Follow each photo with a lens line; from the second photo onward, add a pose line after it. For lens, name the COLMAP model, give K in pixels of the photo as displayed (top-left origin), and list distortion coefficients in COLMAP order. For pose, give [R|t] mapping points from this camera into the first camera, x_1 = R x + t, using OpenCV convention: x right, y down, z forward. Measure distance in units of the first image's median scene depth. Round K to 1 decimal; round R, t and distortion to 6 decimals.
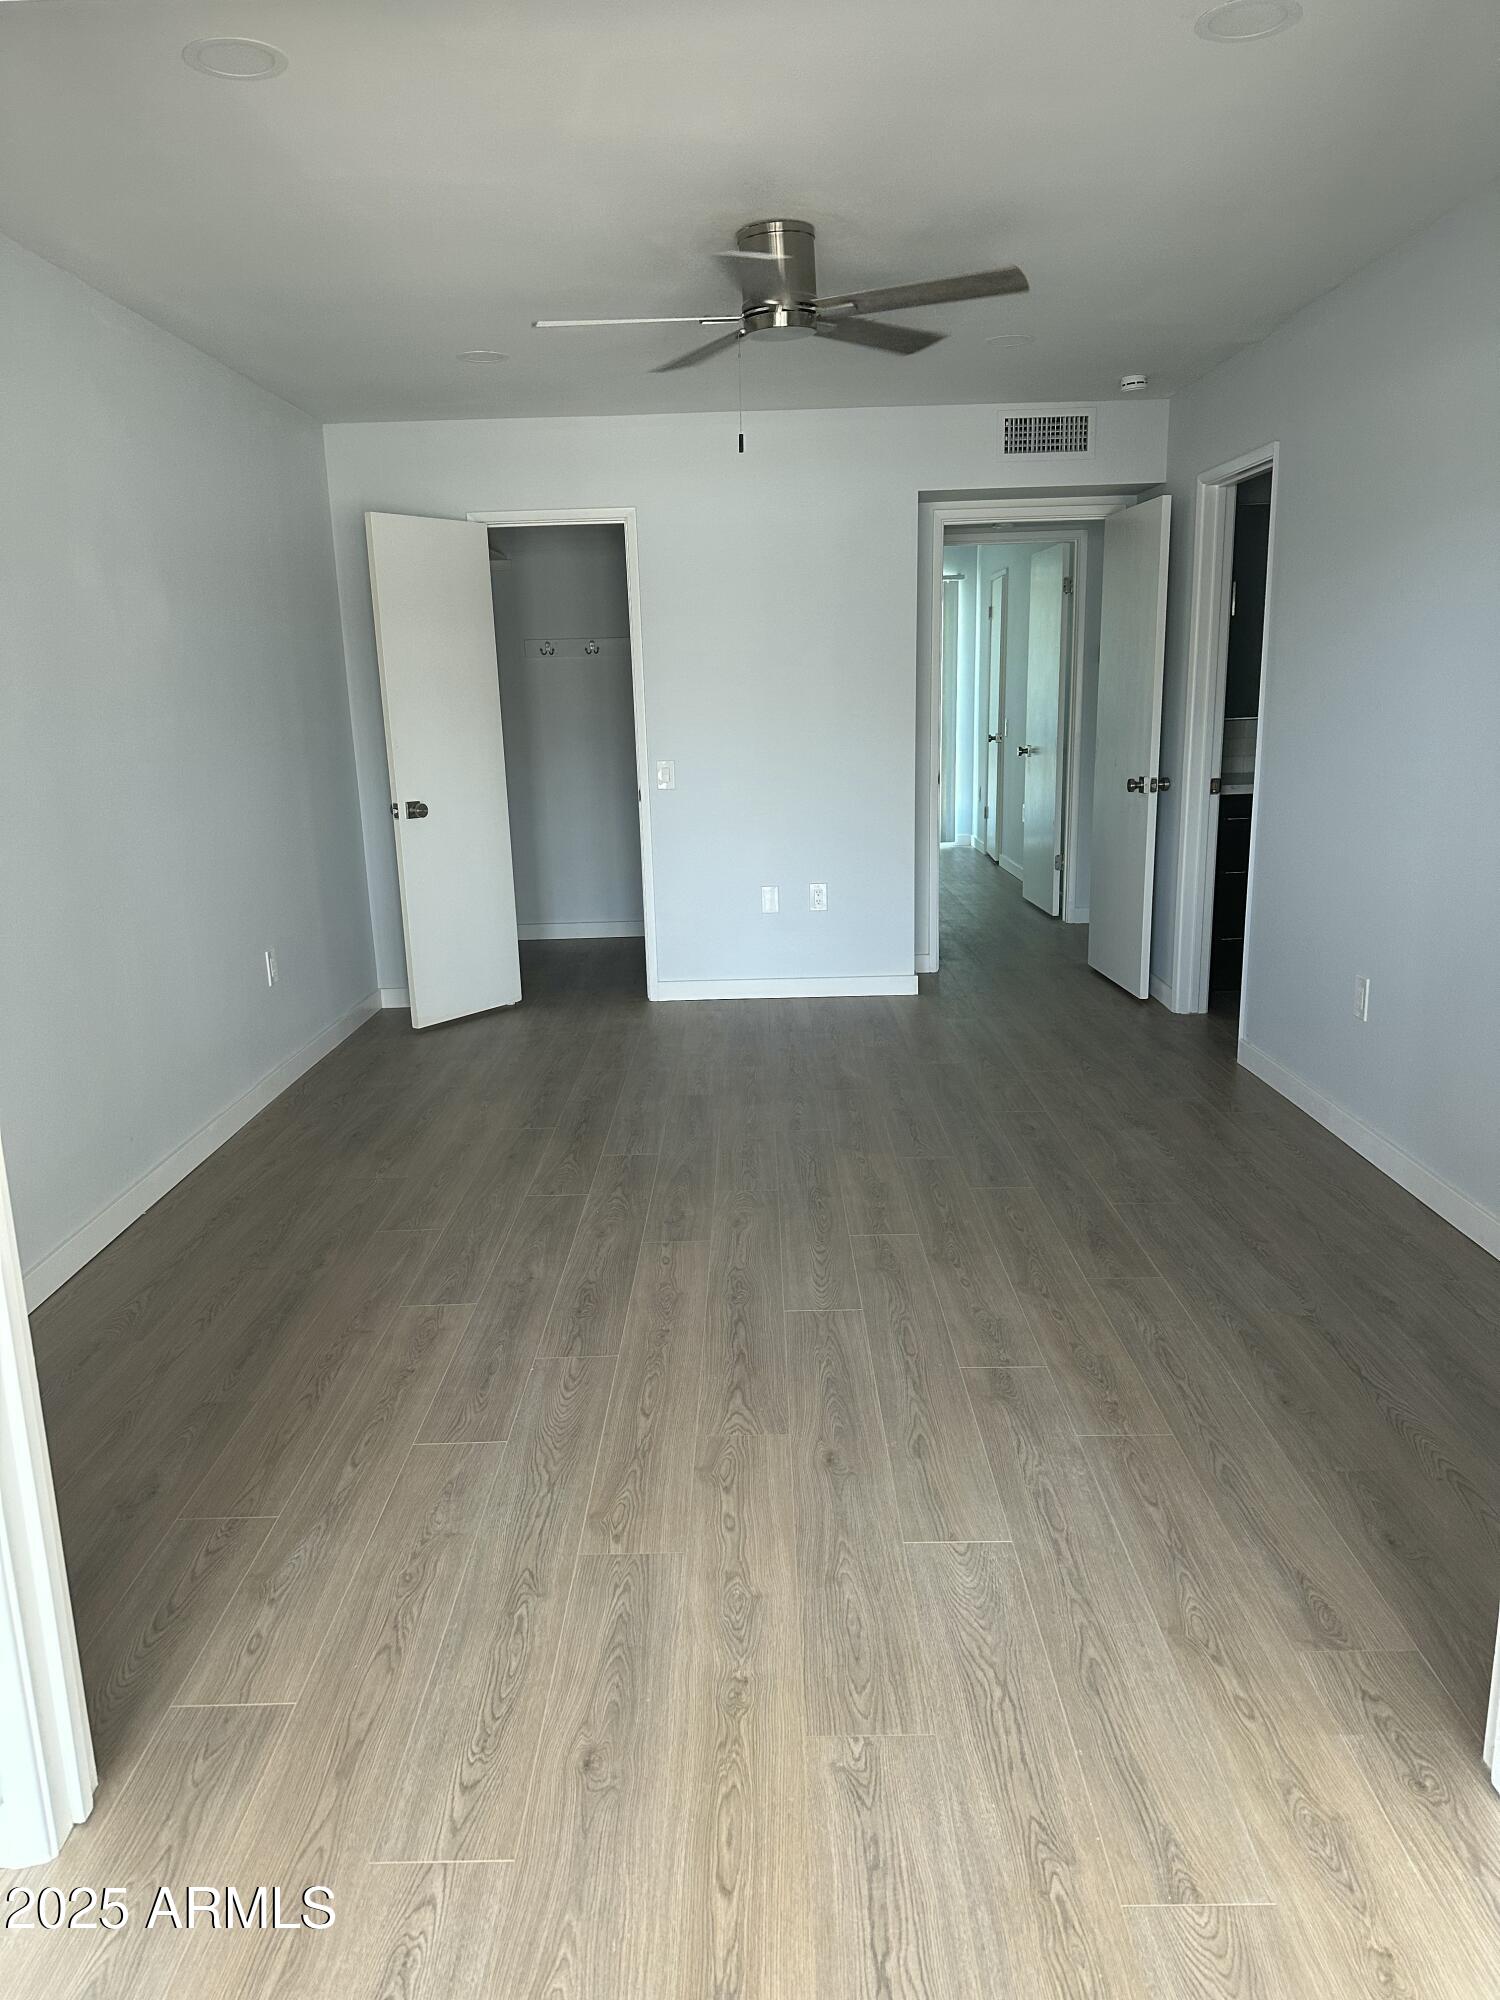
lens RADIAL K [[1381.4, 0, 750.0], [0, 1381.4, 1000.0], [0, 0, 1]] dist [-0.001130, -0.000014]
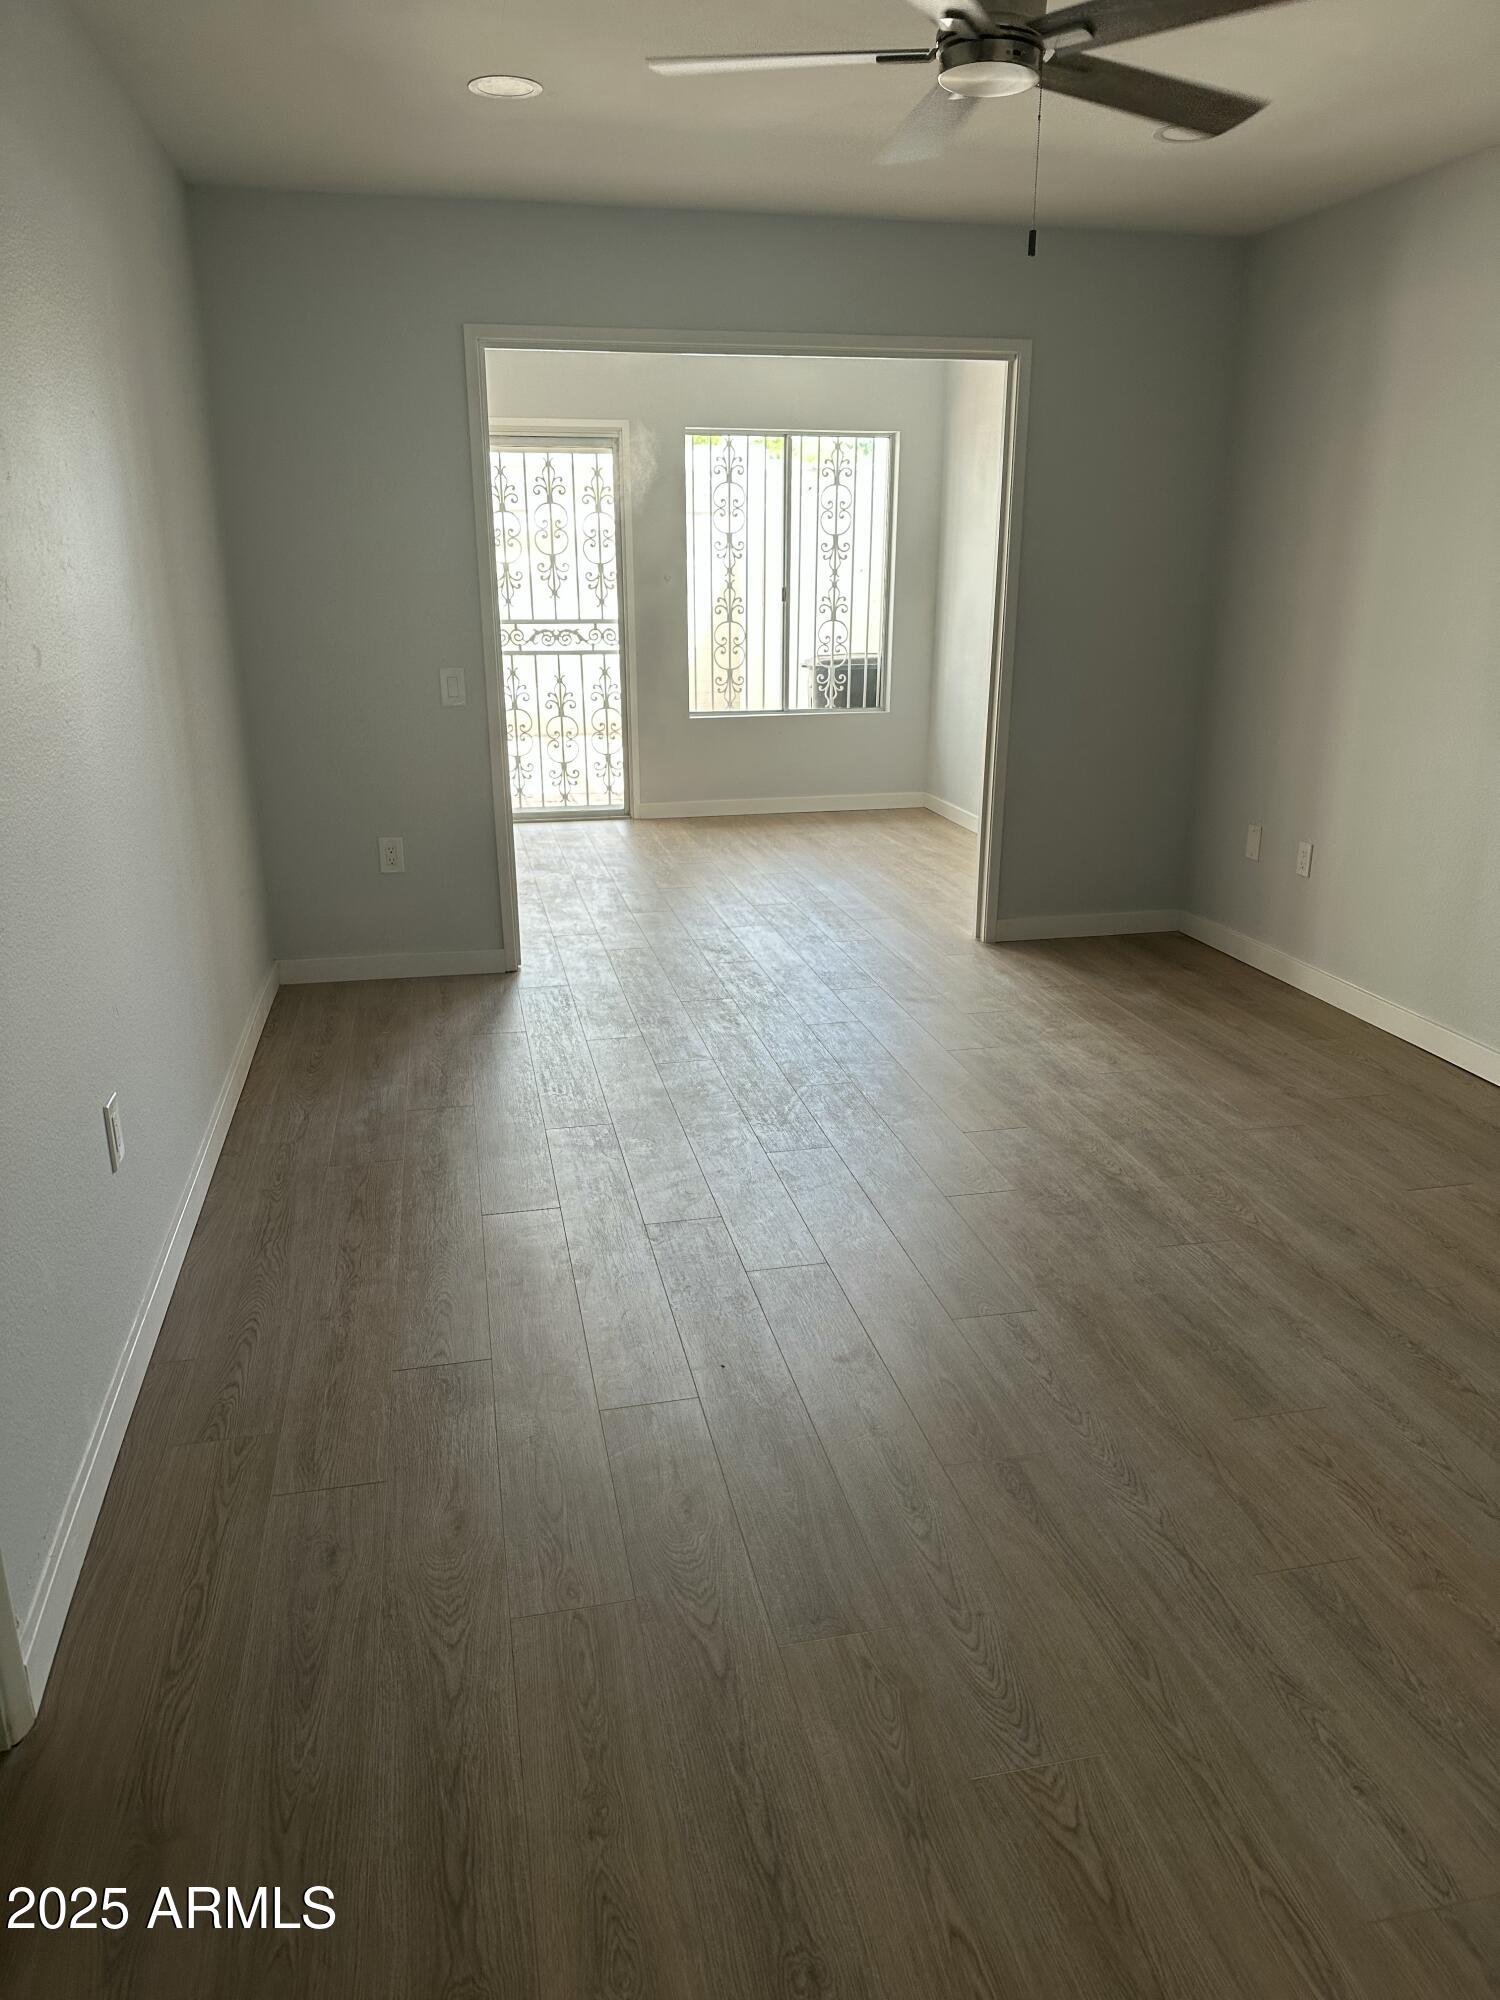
lens RADIAL K [[1381.4, 0, 750.0], [0, 1381.4, 1000.0], [0, 0, 1]] dist [-0.001130, -0.000014]
pose [[-0.976349, 0.074015, -0.203135, 0.264539], [-0.039233, 0.863318, 0.503133, -0.337167], [0.212609, 0.499204, -0.839996, 1.503392]]
